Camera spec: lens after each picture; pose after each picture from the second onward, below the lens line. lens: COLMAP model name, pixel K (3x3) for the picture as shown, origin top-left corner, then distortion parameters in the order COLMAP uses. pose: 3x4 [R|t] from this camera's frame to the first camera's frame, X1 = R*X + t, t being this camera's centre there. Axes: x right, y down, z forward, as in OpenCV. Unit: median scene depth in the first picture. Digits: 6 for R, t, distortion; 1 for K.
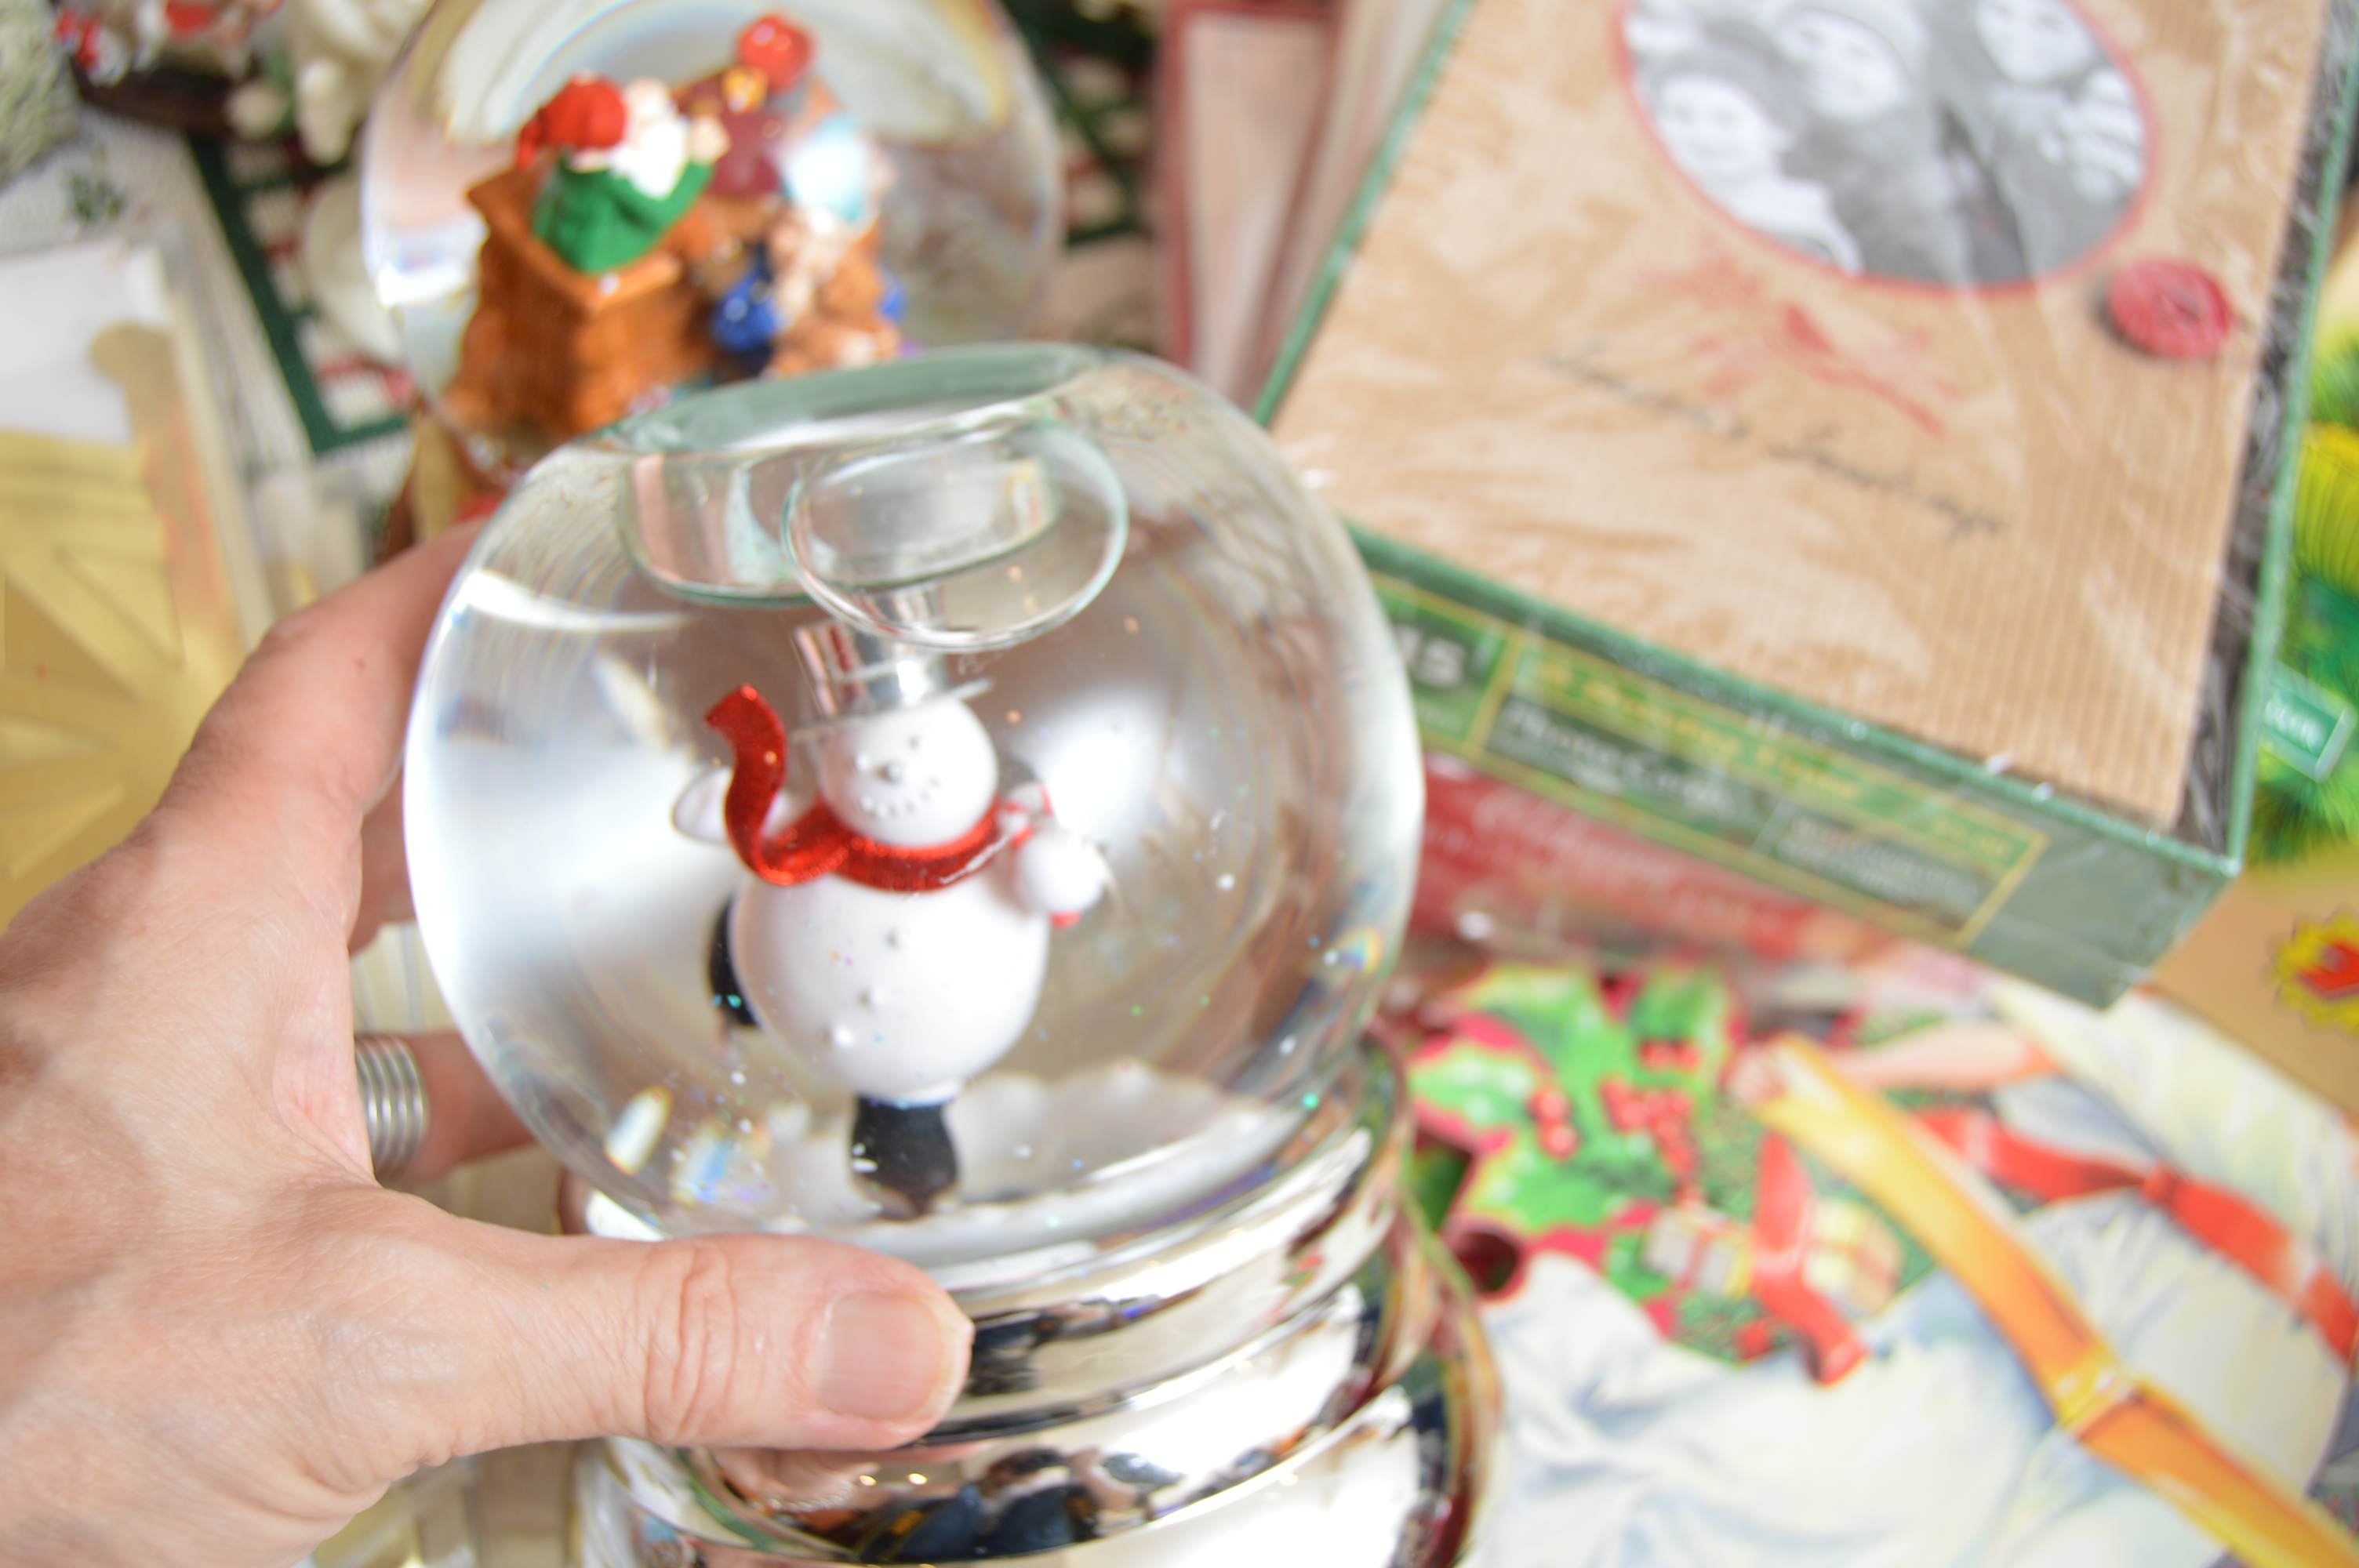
lens RADIAL K [[2826.4, 0, 1194.6], [0, 2826.4, 781.3], [0, 0, 1]] dist [-0.061705, 0.008411]
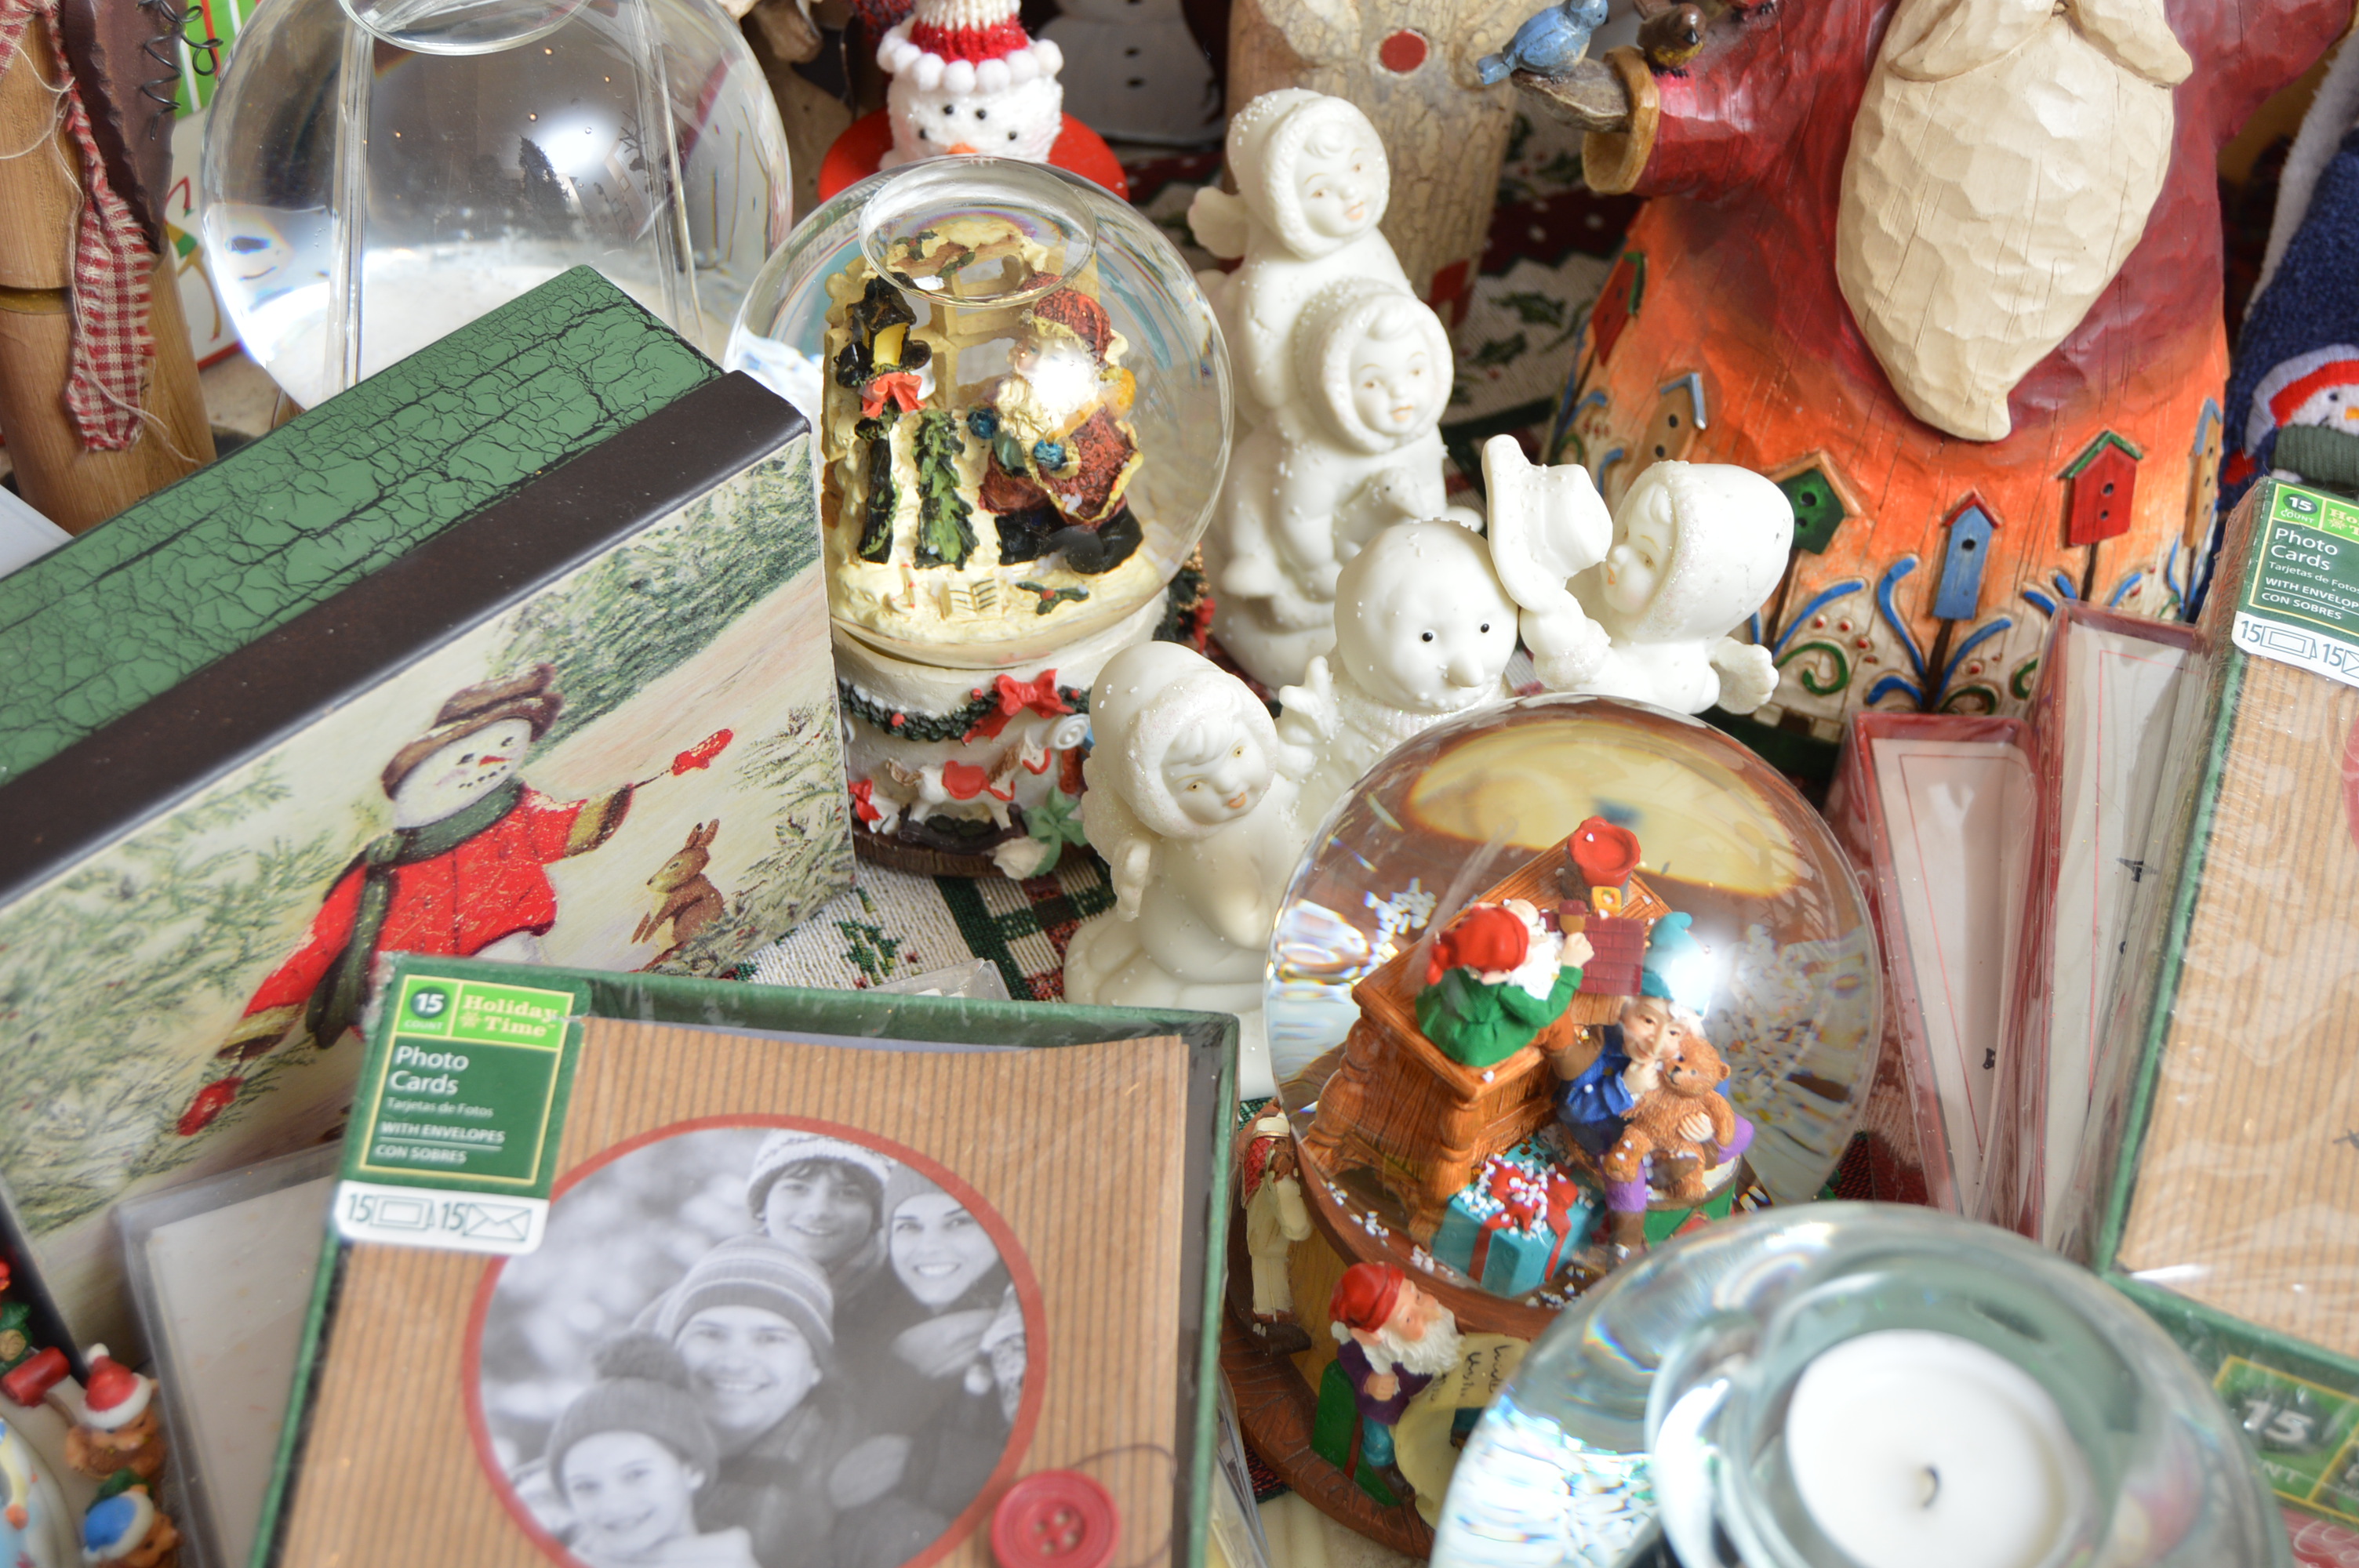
lens RADIAL K [[3126.9, 0, 1197.0], [0, 3126.9, 787.7], [0, 0, 1]] dist [-0.050129, -0.027360]
pose [[0.997208, -0.034960, -0.065980, -0.227267], [0.024514, 0.987929, -0.152955, -0.098198], [0.070531, 0.150910, 0.986028, -0.239147]]
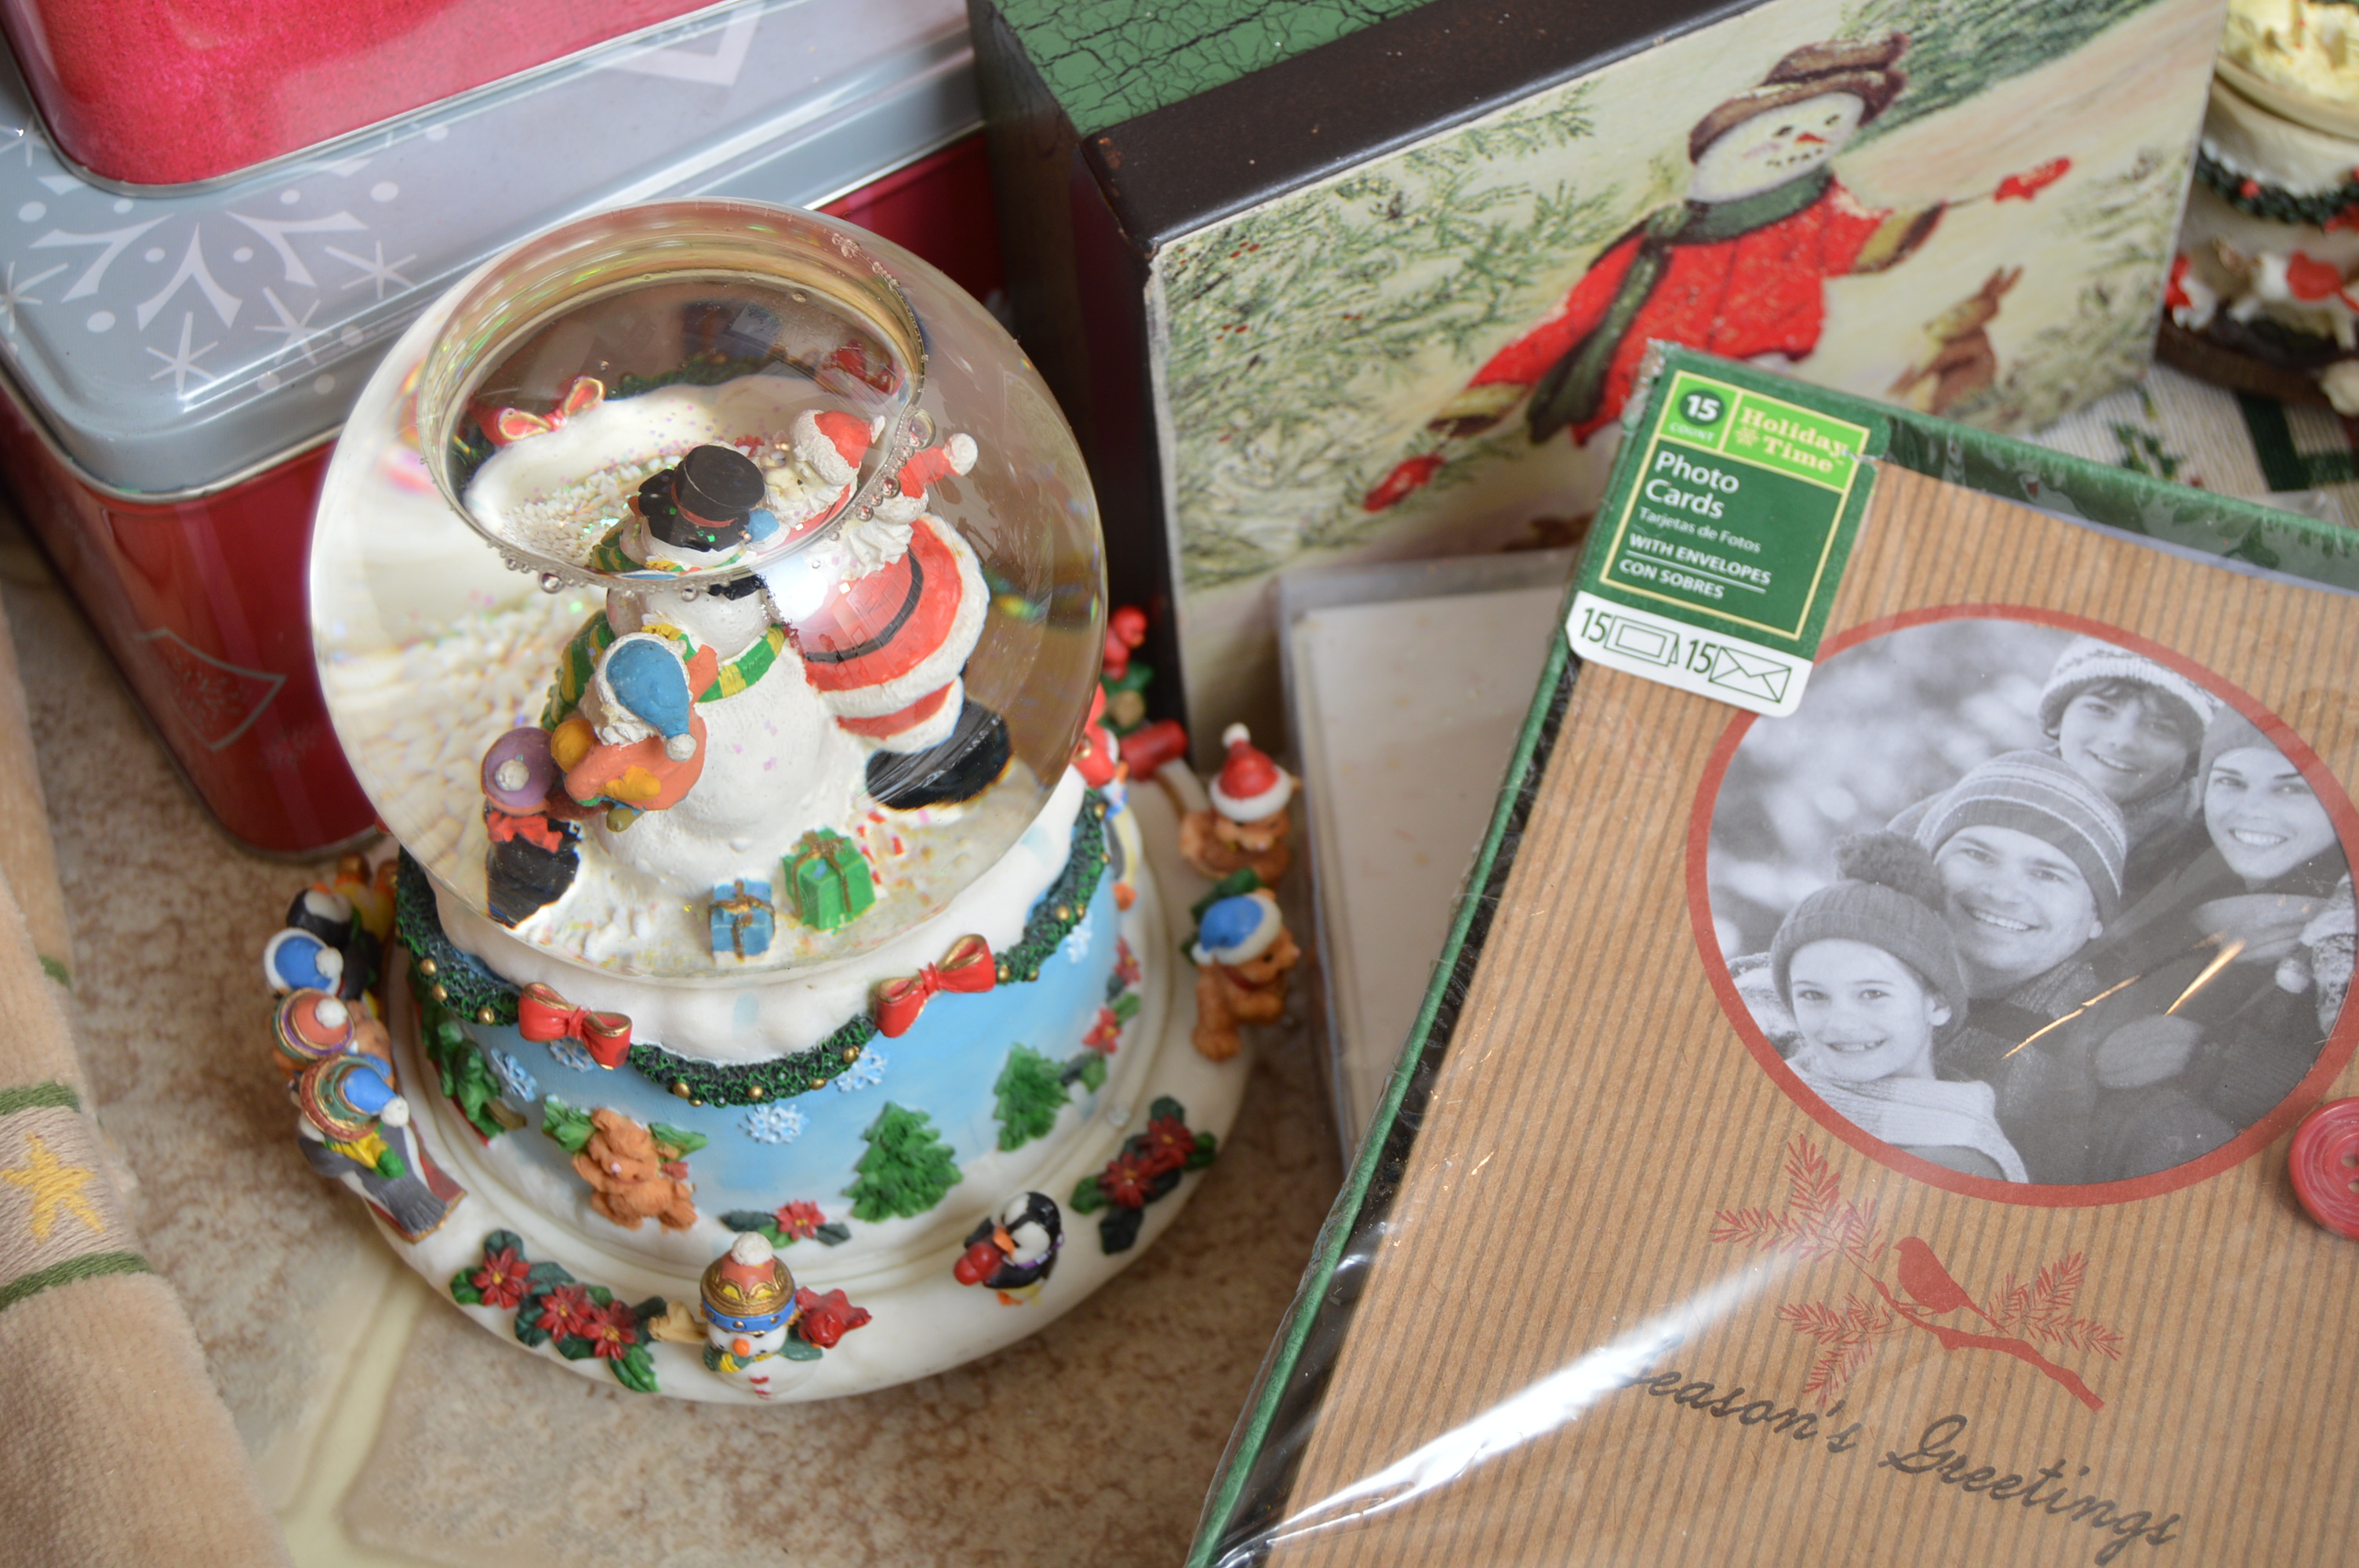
lens RADIAL K [[3746.1, 0, 1207.8], [0, 3746.1, 782.0], [0, 0, 1]] dist [-0.046748, 0.091049]
pose [[0.936472, 0.180296, -0.300854, -0.365005], [-0.192887, 0.981142, -0.012422, -0.042290], [0.292941, 0.069663, 0.953589, -0.262322]]
